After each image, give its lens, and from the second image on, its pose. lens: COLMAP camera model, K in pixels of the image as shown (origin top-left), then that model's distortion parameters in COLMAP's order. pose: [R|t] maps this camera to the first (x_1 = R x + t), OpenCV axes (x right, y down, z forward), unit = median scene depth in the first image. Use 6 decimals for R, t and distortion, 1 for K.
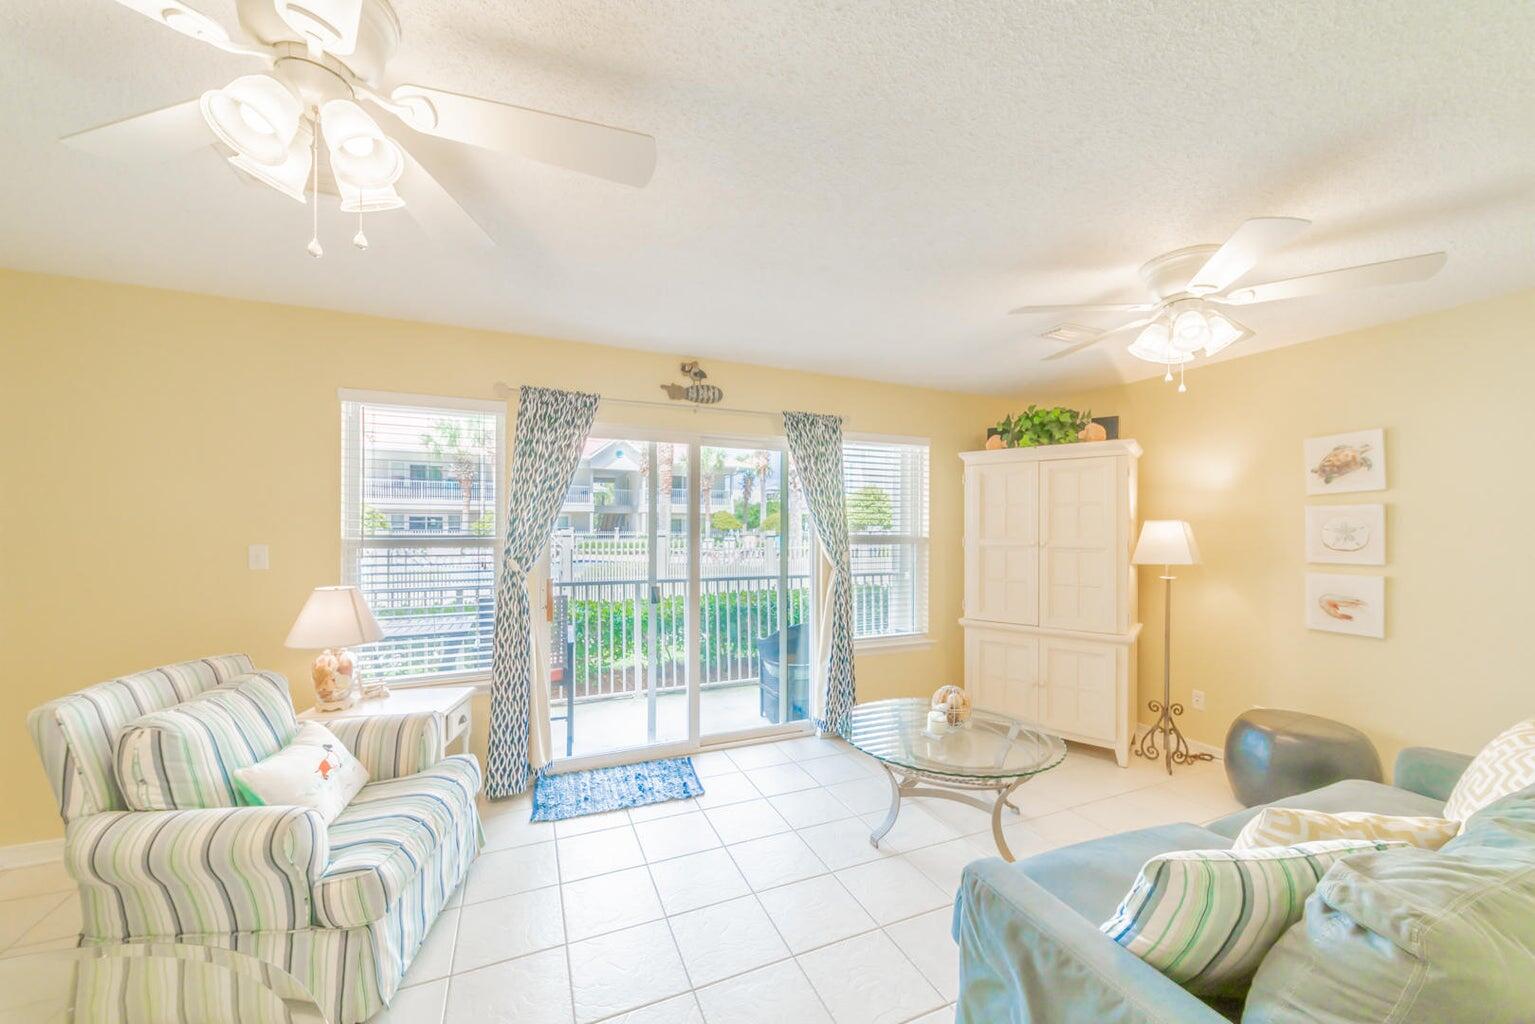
lens RADIAL K [[568.0, 0, 766.6], [0, 568.0, 532.5], [0, 0, 1]] dist [-0.000037, -0.000304]
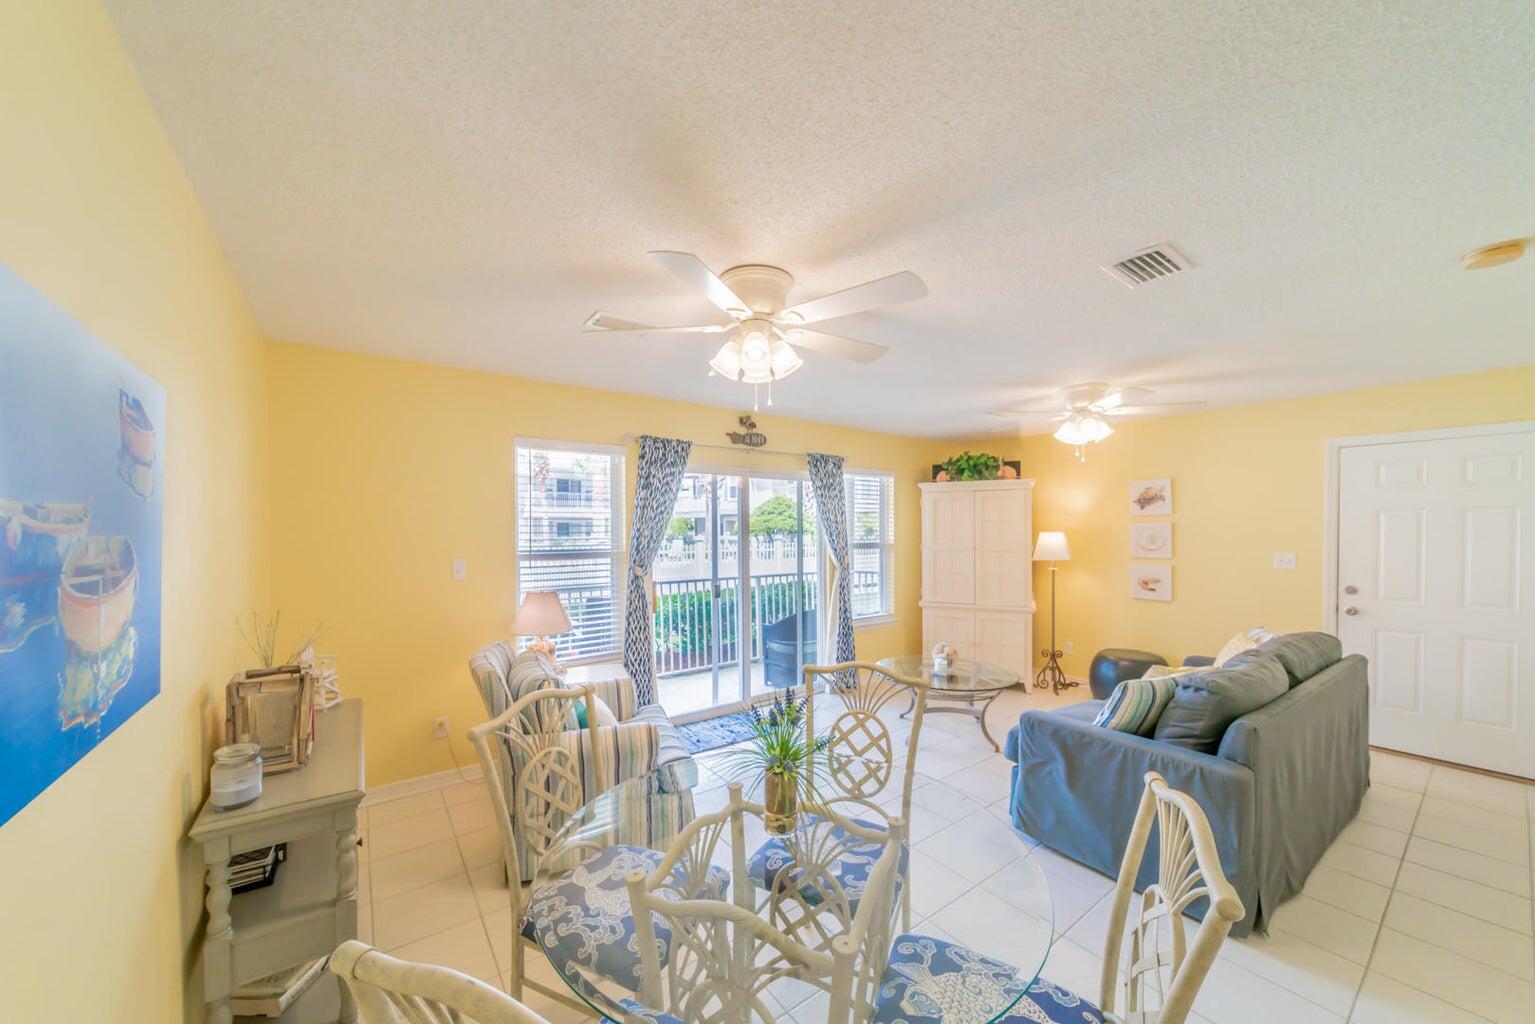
lens RADIAL K [[553.3, 0, 764.7], [0, 553.3, 536.9], [0, 0, 1]] dist [-0.000341, -0.000075]
pose [[0.974199, -0.010655, 0.225439, -0.387391], [0.009560, 0.999937, 0.005949, -0.023047], [-0.225488, -0.003640, 0.974239, -0.278877]]
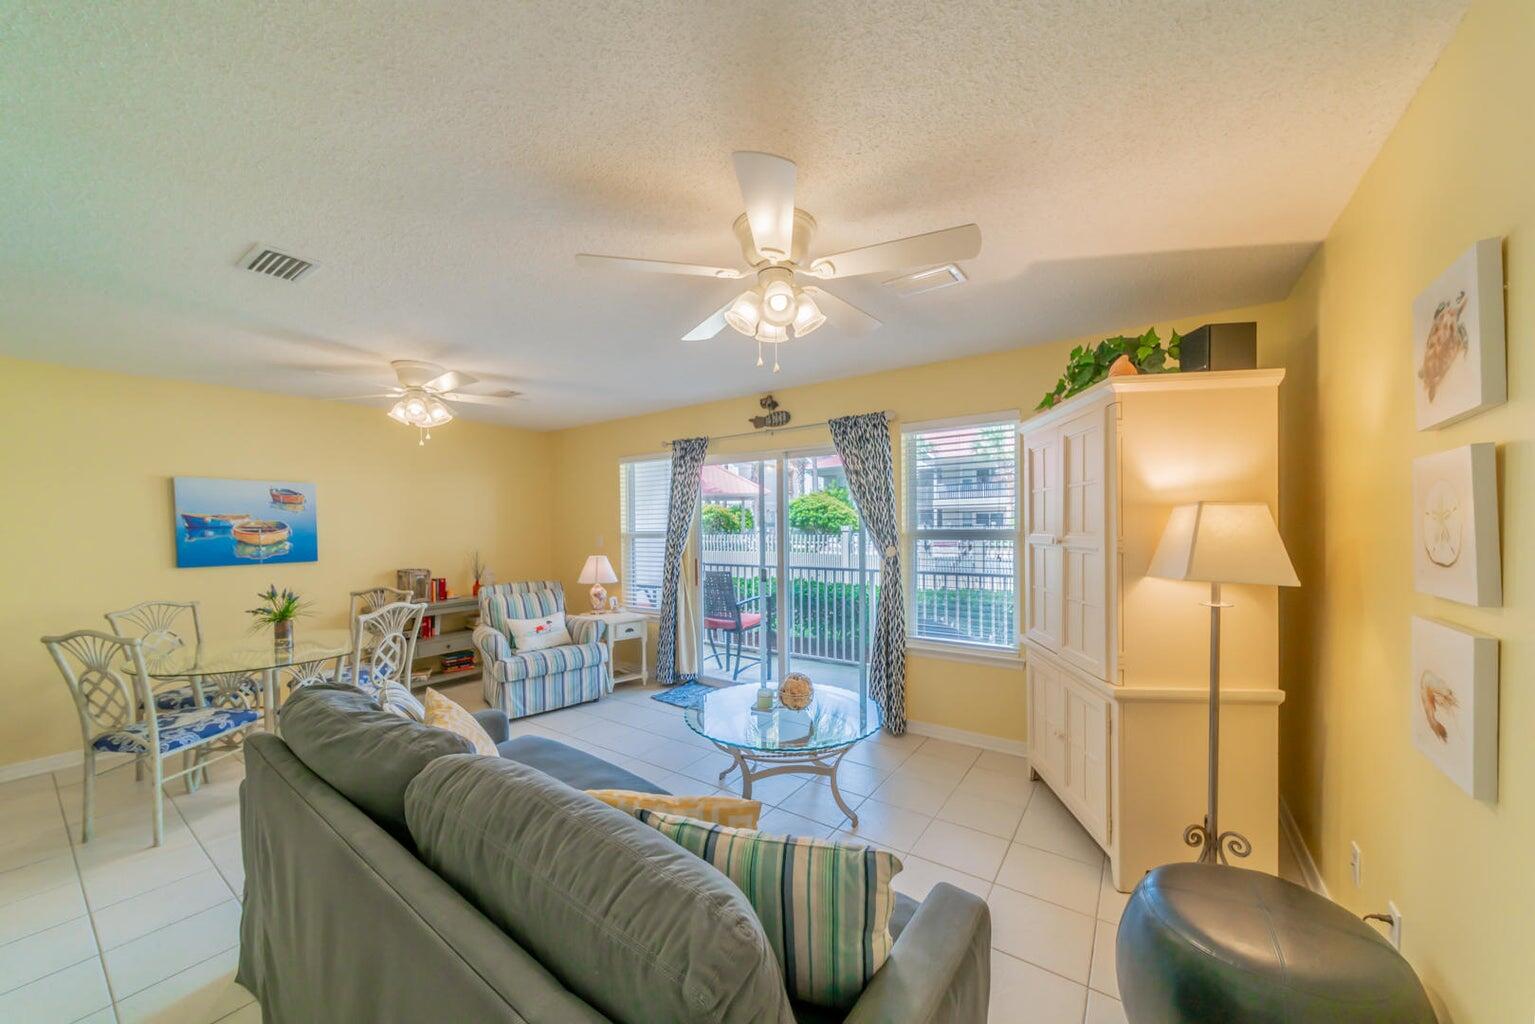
lens RADIAL K [[531.3, 0, 767.2], [0, 531.3, 524.7], [0, 0, 1]] dist [-0.015229, -0.000059]
pose [[0.531181, -0.008229, -0.847218, 0.884009], [0.007422, 0.999960, -0.005059, -0.003568], [0.847226, -0.003601, 0.531221, 0.360875]]
